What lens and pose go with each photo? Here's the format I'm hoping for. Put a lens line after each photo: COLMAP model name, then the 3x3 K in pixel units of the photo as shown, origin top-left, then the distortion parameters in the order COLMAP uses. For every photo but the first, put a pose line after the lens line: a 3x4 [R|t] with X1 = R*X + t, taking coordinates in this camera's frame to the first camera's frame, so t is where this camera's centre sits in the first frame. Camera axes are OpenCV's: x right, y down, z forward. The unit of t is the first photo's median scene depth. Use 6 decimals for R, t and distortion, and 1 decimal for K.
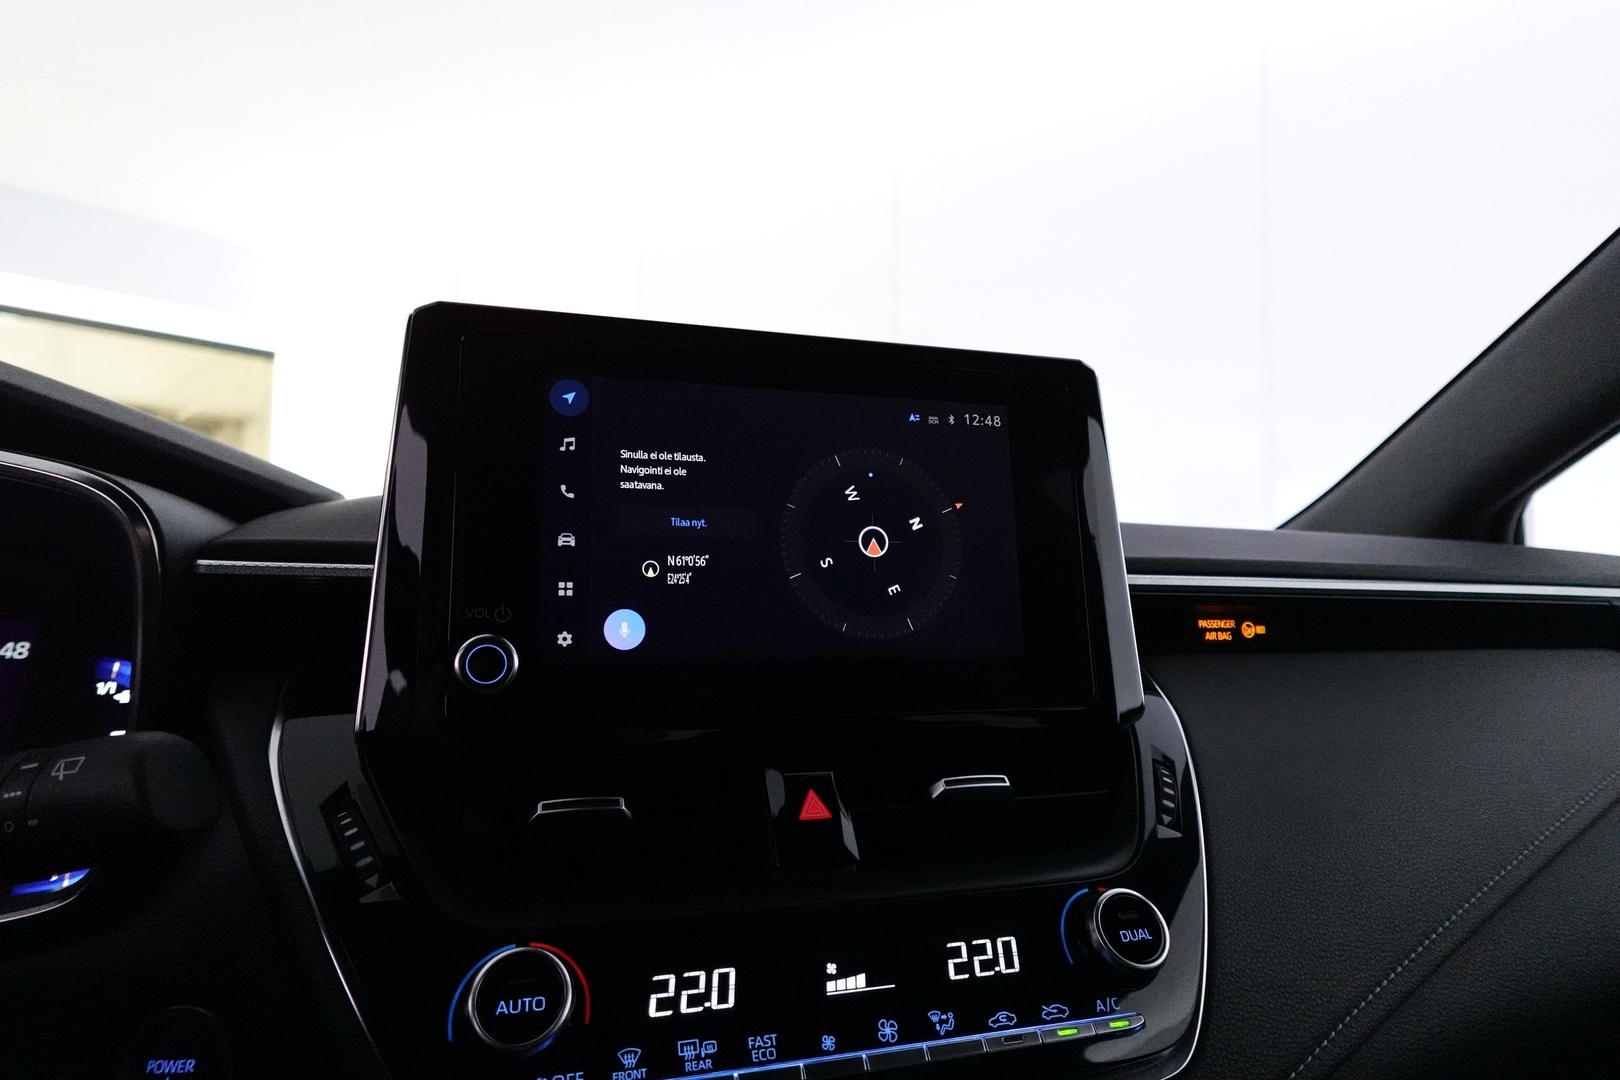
lens RADIAL K [[900.5, 0, 812.4], [0, 900.5, 540.7], [0, 0, 1]] dist [-0.002459, -0.001488]
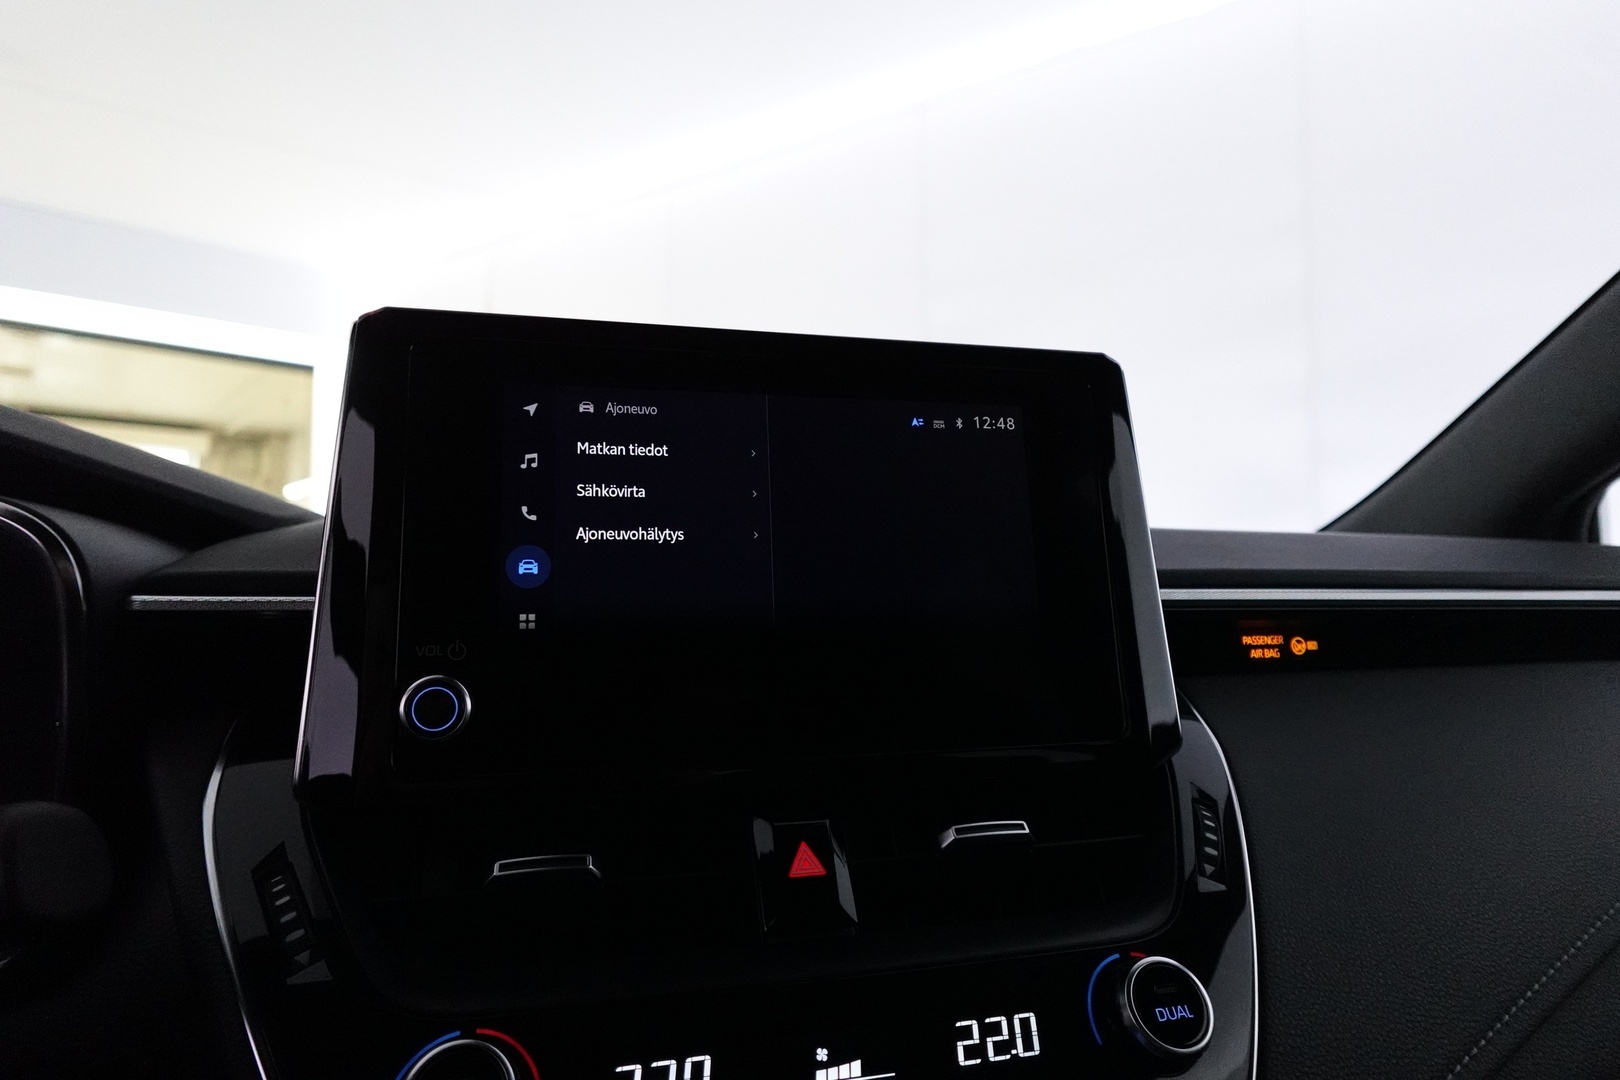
lens RADIAL K [[900.5, 0, 813.6], [0, 900.5, 541.0], [0, 0, 1]] dist [-0.002459, -0.001488]
pose [[0.999070, -0.017351, -0.039480, 0.050277], [0.017318, 0.999849, -0.001181, -0.021280], [0.039495, 0.000497, 0.999220, 0.110131]]
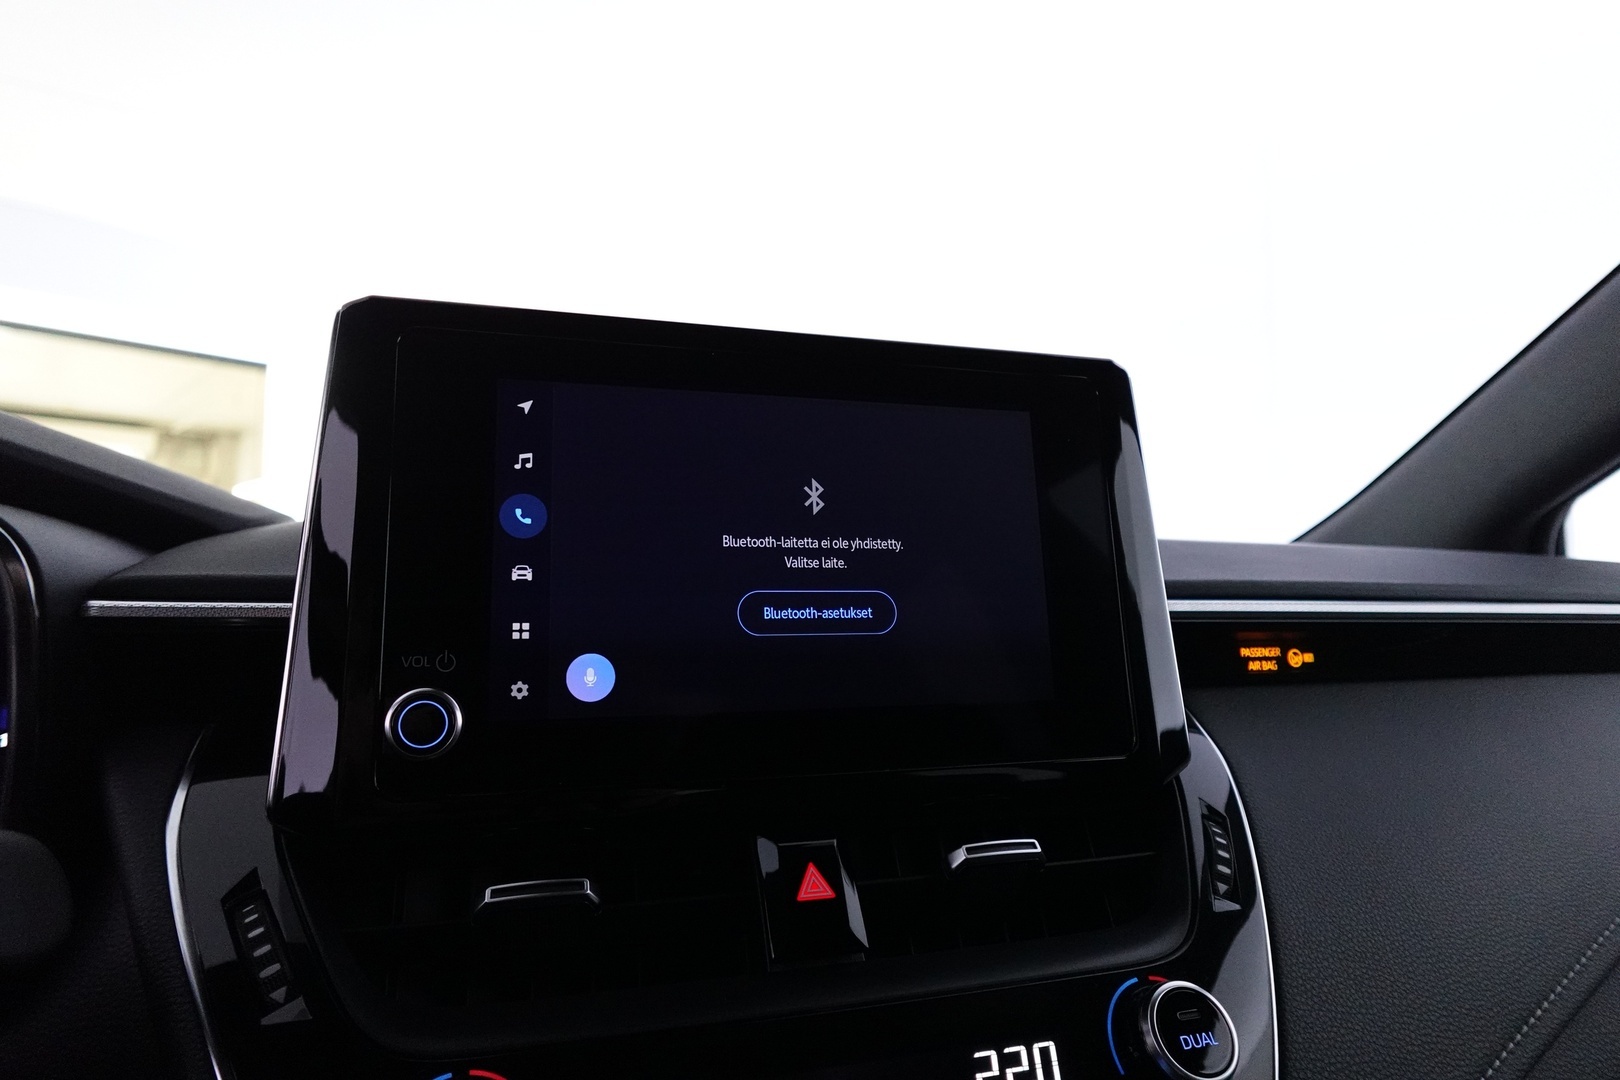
lens RADIAL K [[900.5, 0, 812.4], [0, 900.5, 542.3], [0, 0, 1]] dist [-0.002459, -0.001488]
pose [[0.999965, -0.008292, 0.001484, 0.001338], [0.008301, 0.999946, -0.006296, -0.022967], [-0.001432, 0.006308, 0.999979, 0.148123]]
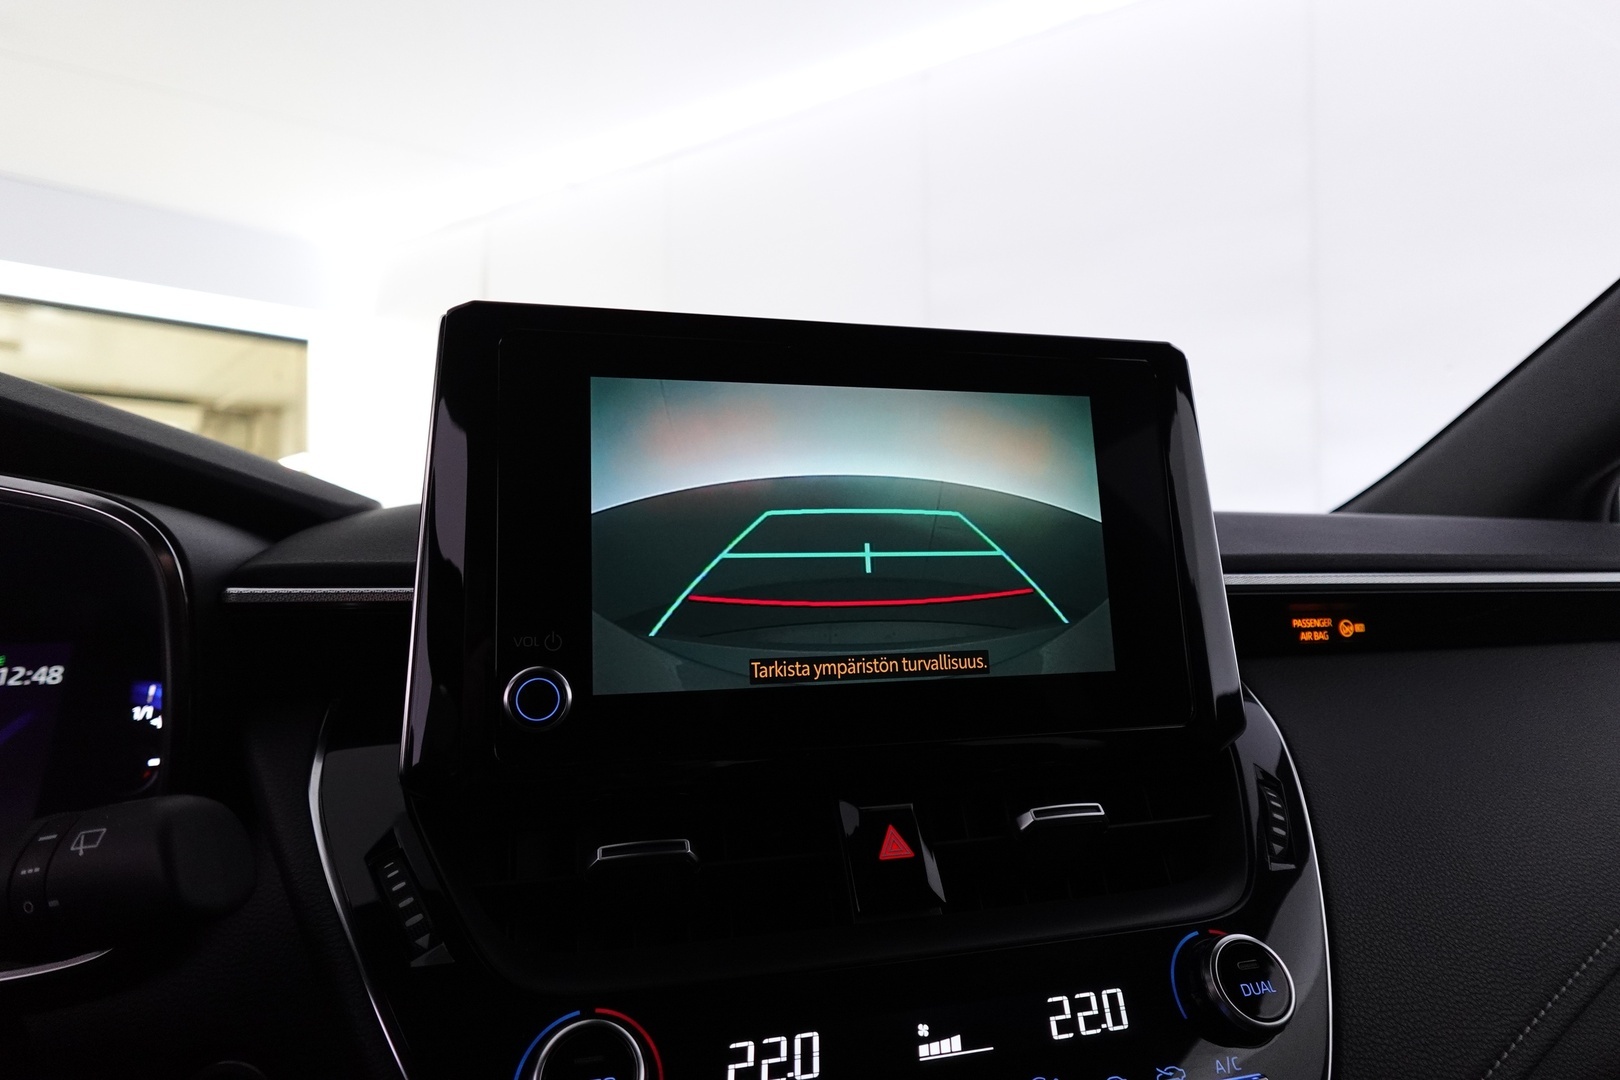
lens RADIAL K [[900.5, 0, 813.2], [0, 900.5, 541.8], [0, 0, 1]] dist [-0.002459, -0.001488]
pose [[0.999241, -0.018853, -0.034089, -0.044245], [0.019873, 0.999358, 0.029823, -0.042236], [0.033505, -0.030478, 0.998974, 0.091307]]
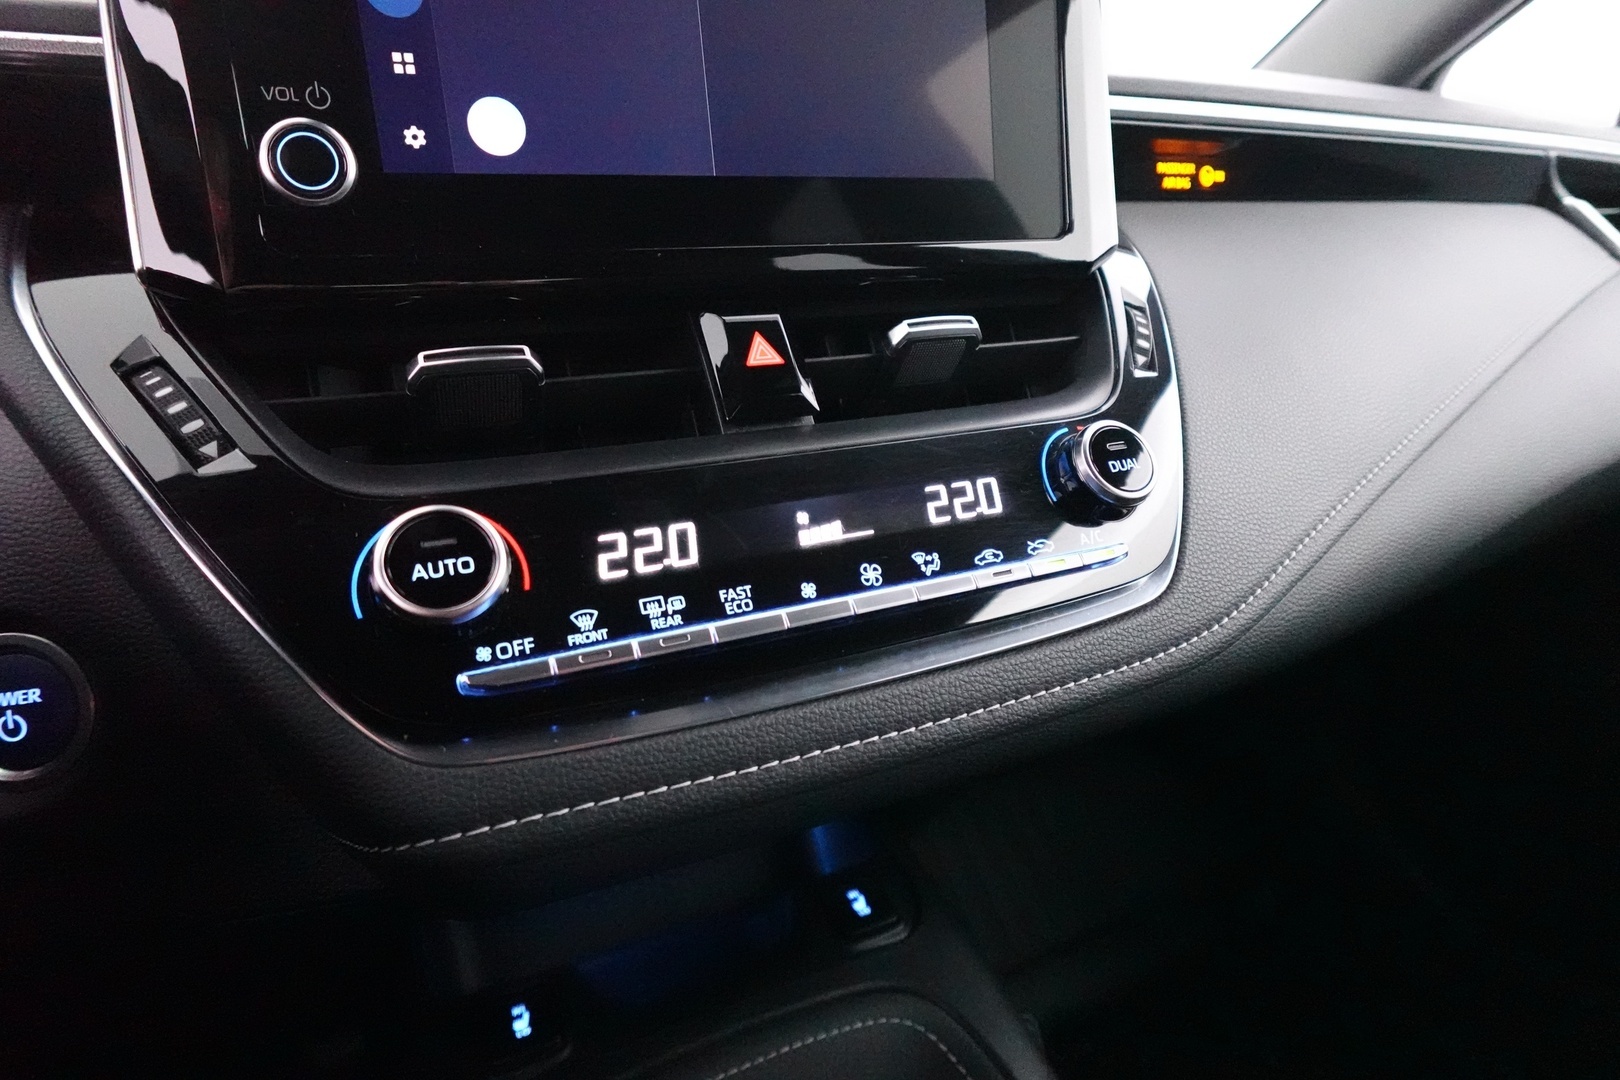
lens RADIAL K [[900.5, 0, 807.4], [0, 900.5, 532.0], [0, 0, 1]] dist [-0.002459, -0.001488]
pose [[0.988127, -0.076938, 0.132984, -0.081595], [0.026387, 0.937701, 0.346439, 0.165105], [-0.151354, -0.338816, 0.928599, 0.163658]]
